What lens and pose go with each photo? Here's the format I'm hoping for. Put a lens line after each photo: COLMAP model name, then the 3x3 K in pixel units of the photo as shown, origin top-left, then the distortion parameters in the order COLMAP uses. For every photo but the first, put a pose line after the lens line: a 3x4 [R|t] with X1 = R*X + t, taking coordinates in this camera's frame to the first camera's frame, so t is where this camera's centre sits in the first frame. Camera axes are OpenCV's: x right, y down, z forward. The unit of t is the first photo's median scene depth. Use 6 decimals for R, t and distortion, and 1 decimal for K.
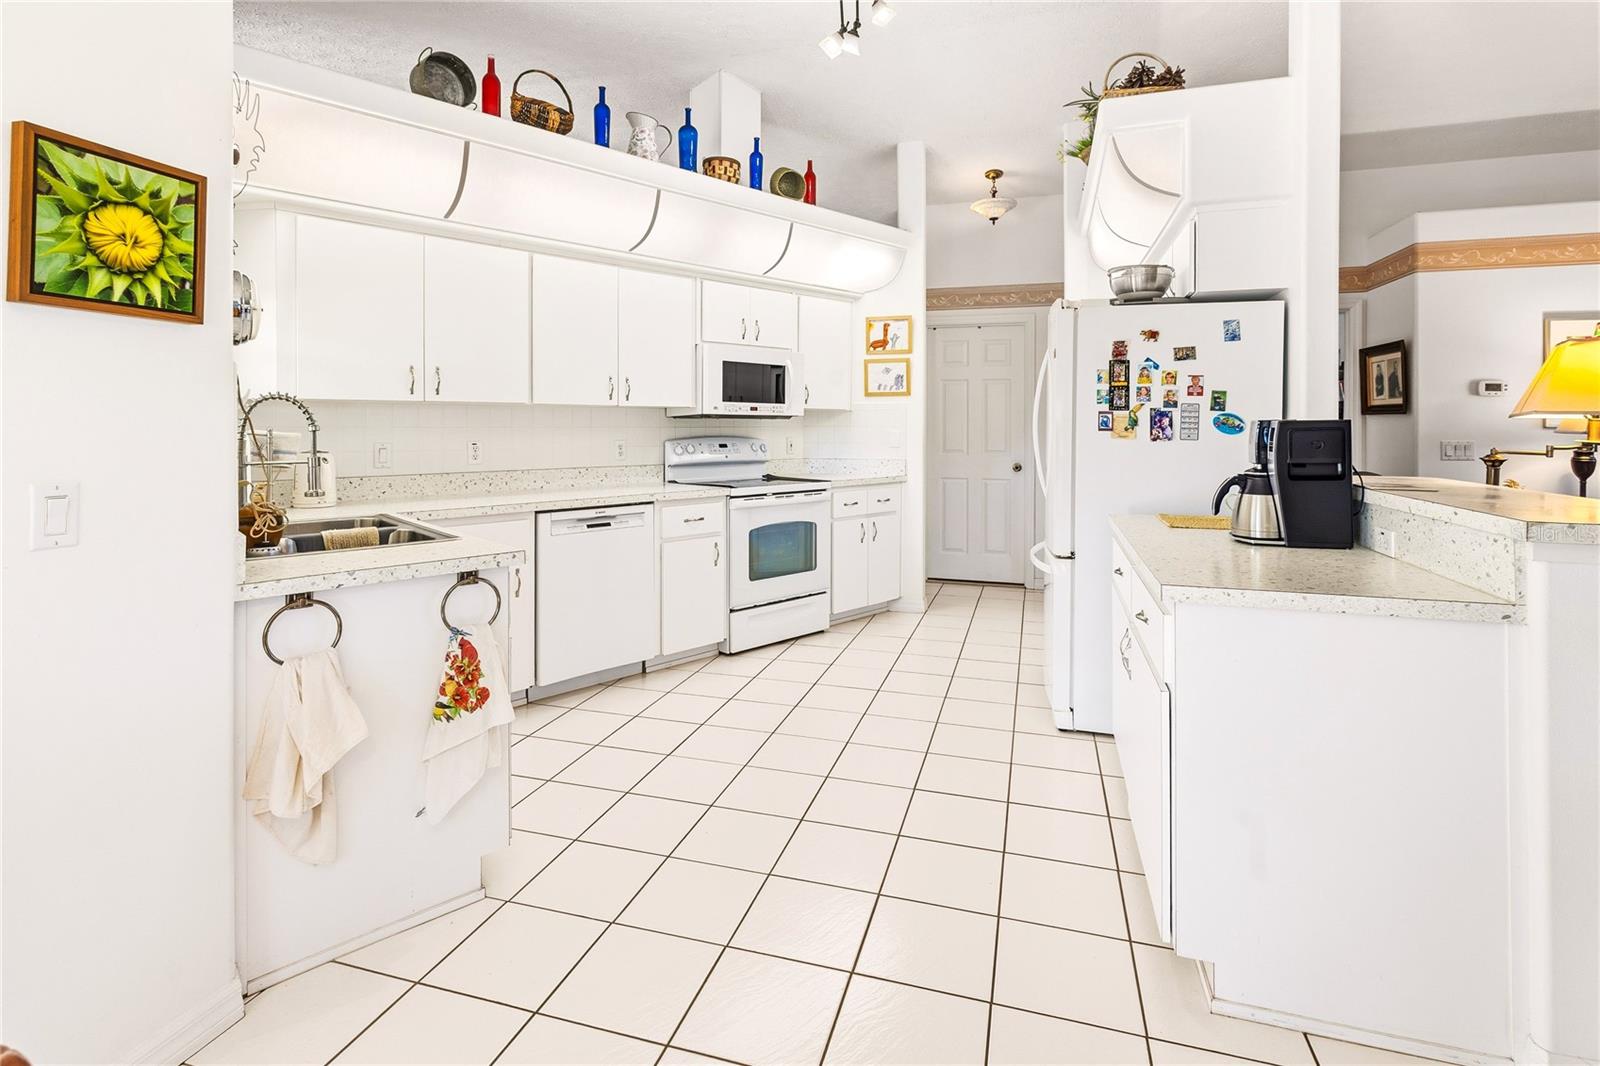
lens RADIAL K [[769.9, 0, 785.0], [0, 769.9, 430.0], [0, 0, 1]] dist [0.009320, -0.001337]
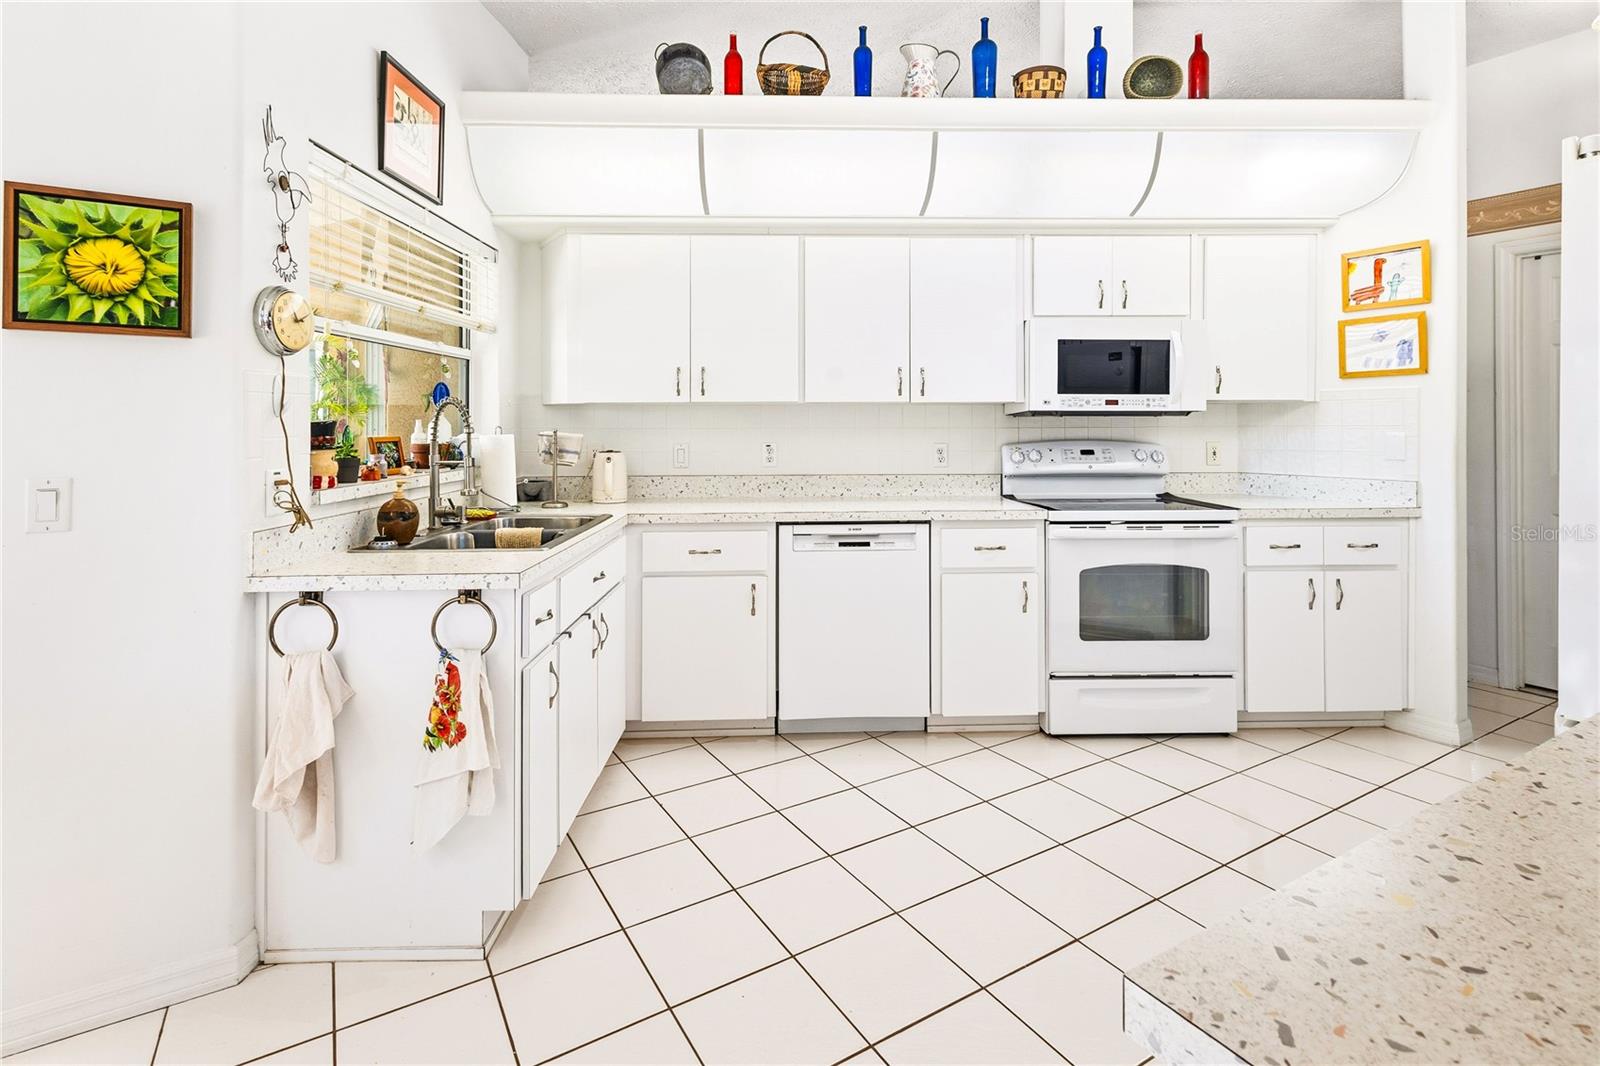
lens RADIAL K [[769.9, 0, 817.4], [0, 769.9, 423.7], [0, 0, 1]] dist [0.009320, -0.001337]
pose [[0.752939, -0.004813, -0.658073, 0.280876], [0.000040, 0.999974, -0.007268, -0.002578], [0.658091, 0.005446, 0.752919, 0.331342]]
